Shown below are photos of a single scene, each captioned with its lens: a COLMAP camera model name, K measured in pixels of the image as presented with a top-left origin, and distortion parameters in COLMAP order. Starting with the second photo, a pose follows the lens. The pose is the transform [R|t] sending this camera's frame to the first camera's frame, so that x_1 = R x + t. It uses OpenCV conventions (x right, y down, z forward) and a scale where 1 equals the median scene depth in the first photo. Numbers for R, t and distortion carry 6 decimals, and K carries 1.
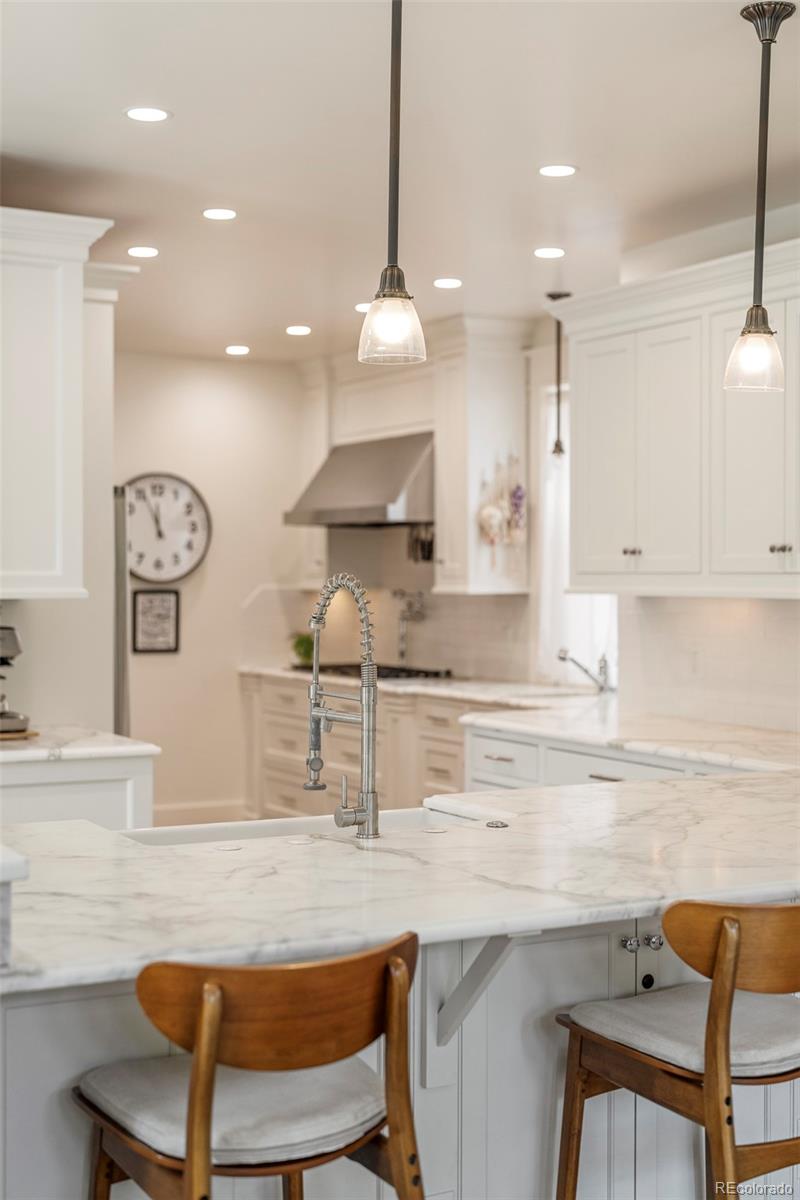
lens RADIAL K [[1725.7, 0, 399.8], [0, 1725.7, 599.4], [0, 0, 1]] dist [-0.048717, 0.000000]
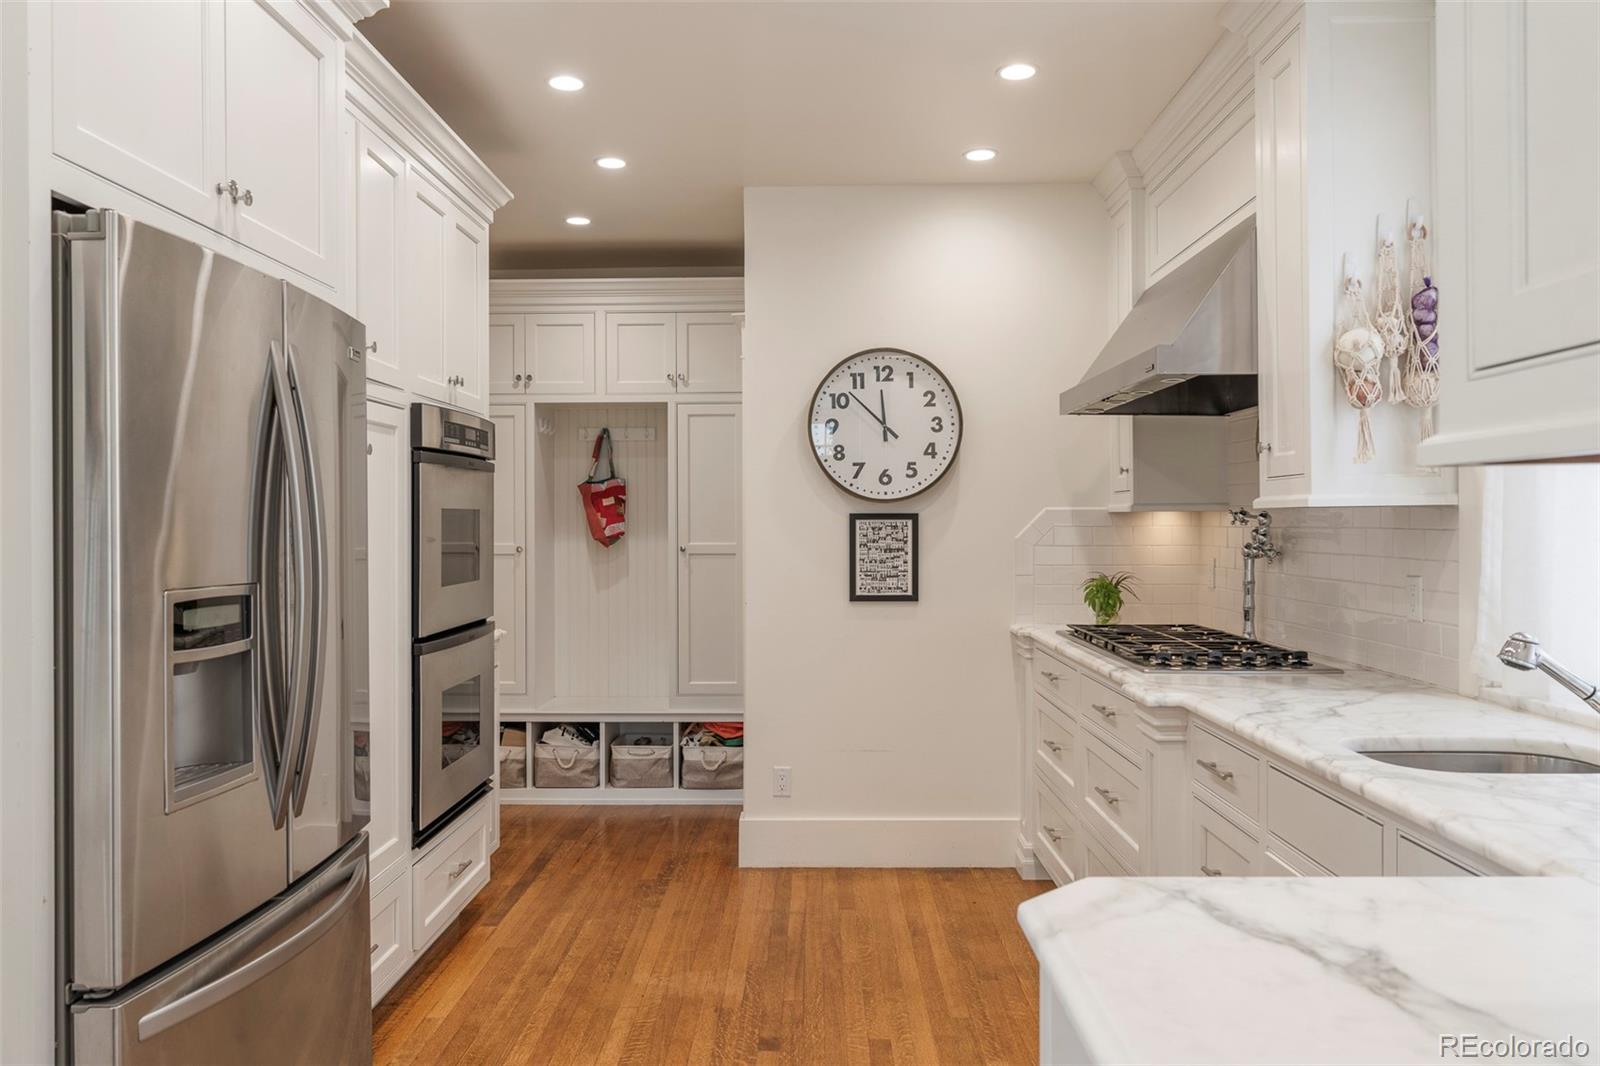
lens RADIAL K [[1180.6, 0, 798.3], [0, 1180.6, 518.9], [0, 0, 1]] dist [0.011709, 0.001694]
pose [[0.867951, -0.008807, -0.496572, 0.071192], [0.000794, 0.999866, -0.016346, 0.004810], [0.496650, 0.013793, 0.867841, 0.559159]]
